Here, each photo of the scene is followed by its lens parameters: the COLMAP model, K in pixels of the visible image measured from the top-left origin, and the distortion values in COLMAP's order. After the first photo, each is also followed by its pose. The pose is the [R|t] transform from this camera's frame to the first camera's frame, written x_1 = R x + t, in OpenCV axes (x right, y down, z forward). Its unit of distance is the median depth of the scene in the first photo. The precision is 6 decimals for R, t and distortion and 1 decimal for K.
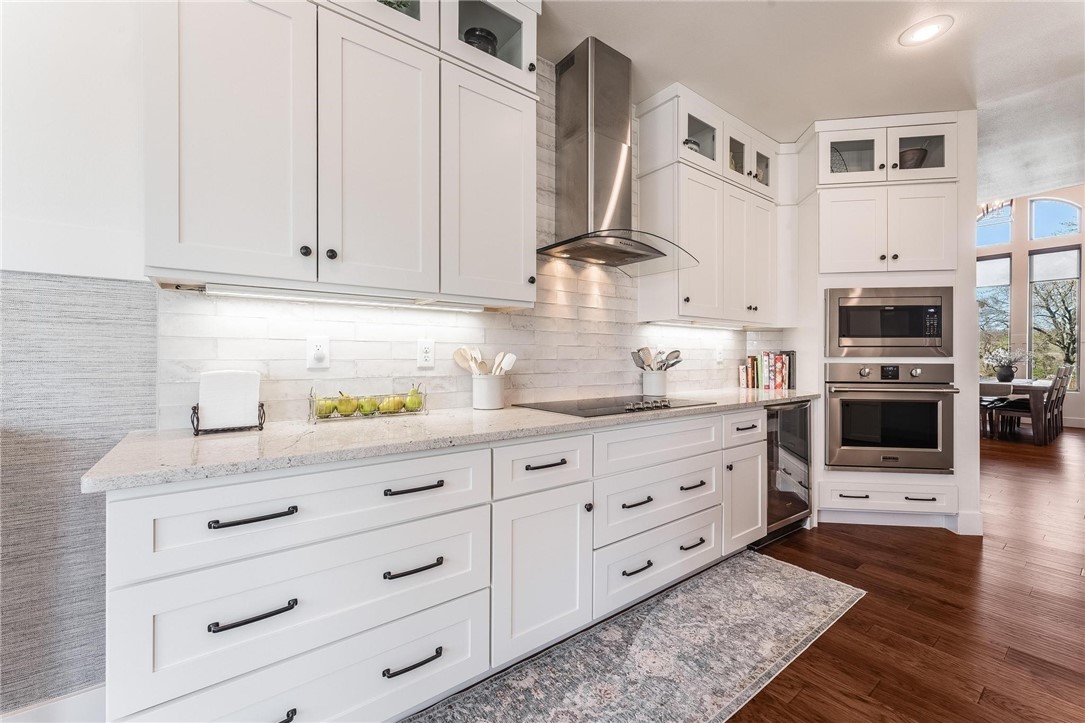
lens RADIAL K [[442.8, 0, 544.1], [0, 442.8, 357.3], [0, 0, 1]] dist [0.000461, 0.000331]
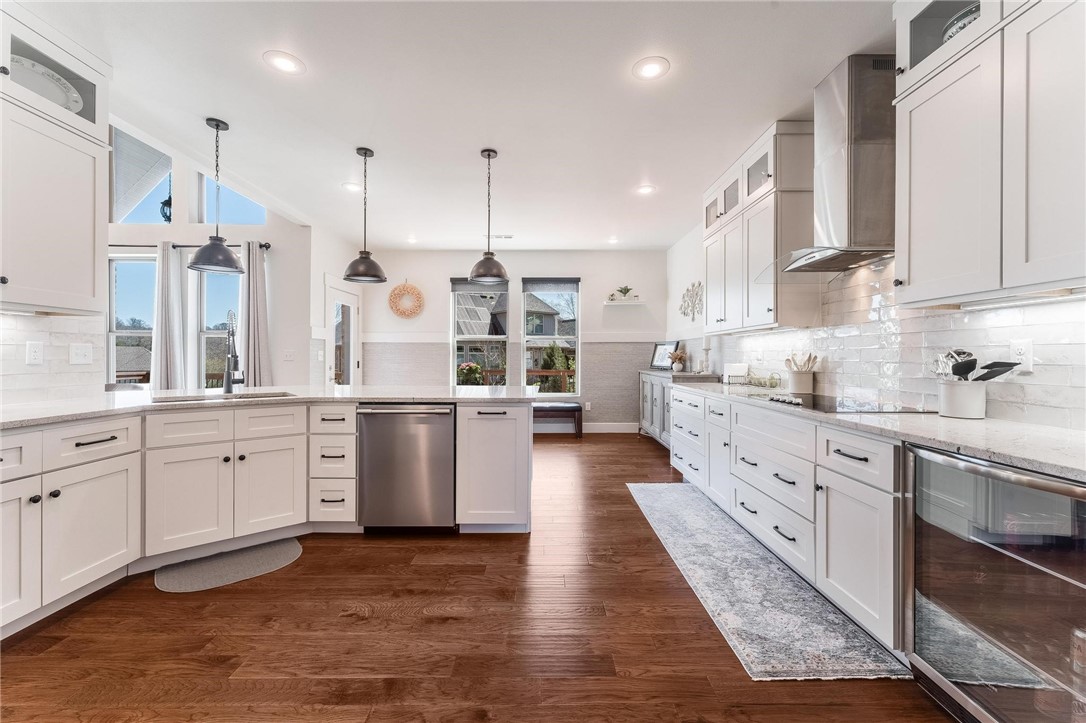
lens RADIAL K [[443.2, 0, 544.6], [0, 443.2, 357.3], [0, 0, 1]] dist [0.000461, 0.000331]
pose [[-0.598189, -0.000813, -0.801355, 1.187882], [-0.002390, 0.999997, 0.000770, -0.003346], [0.801352, 0.002376, -0.598189, 0.905080]]
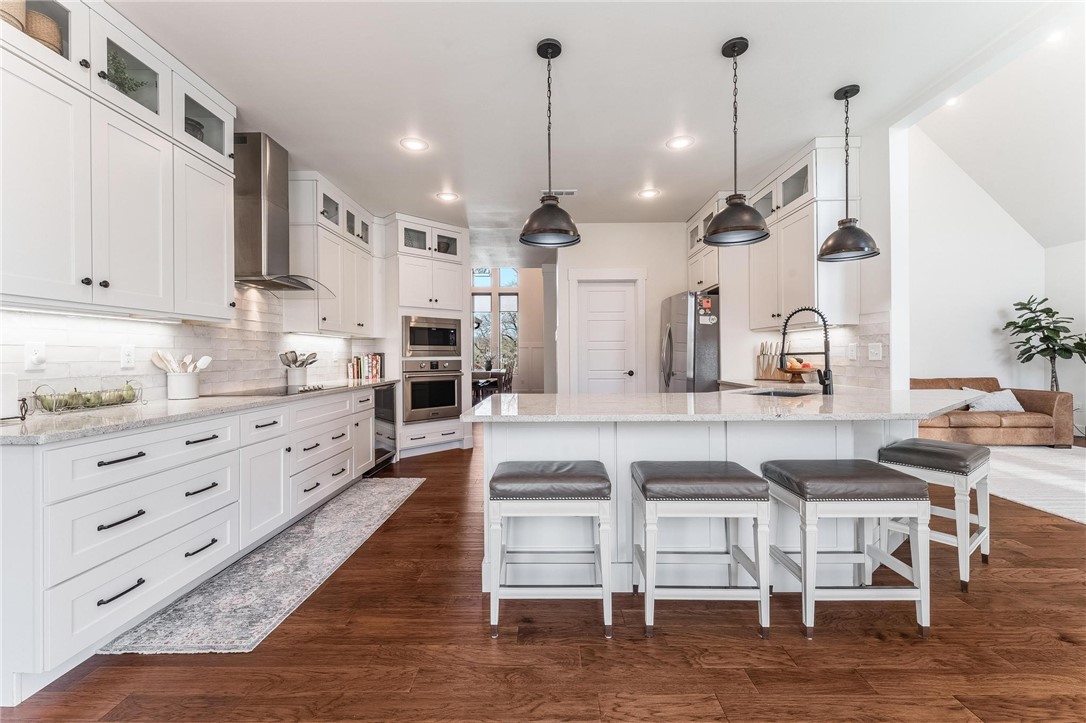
lens RADIAL K [[443.2, 0, 544.6], [0, 443.2, 357.3], [0, 0, 1]] dist [0.000461, 0.000331]
pose [[0.610407, -0.007318, 0.792054, -0.379225], [0.006857, 0.999969, 0.003955, -0.002134], [-0.792058, 0.003017, 0.610438, -0.463246]]
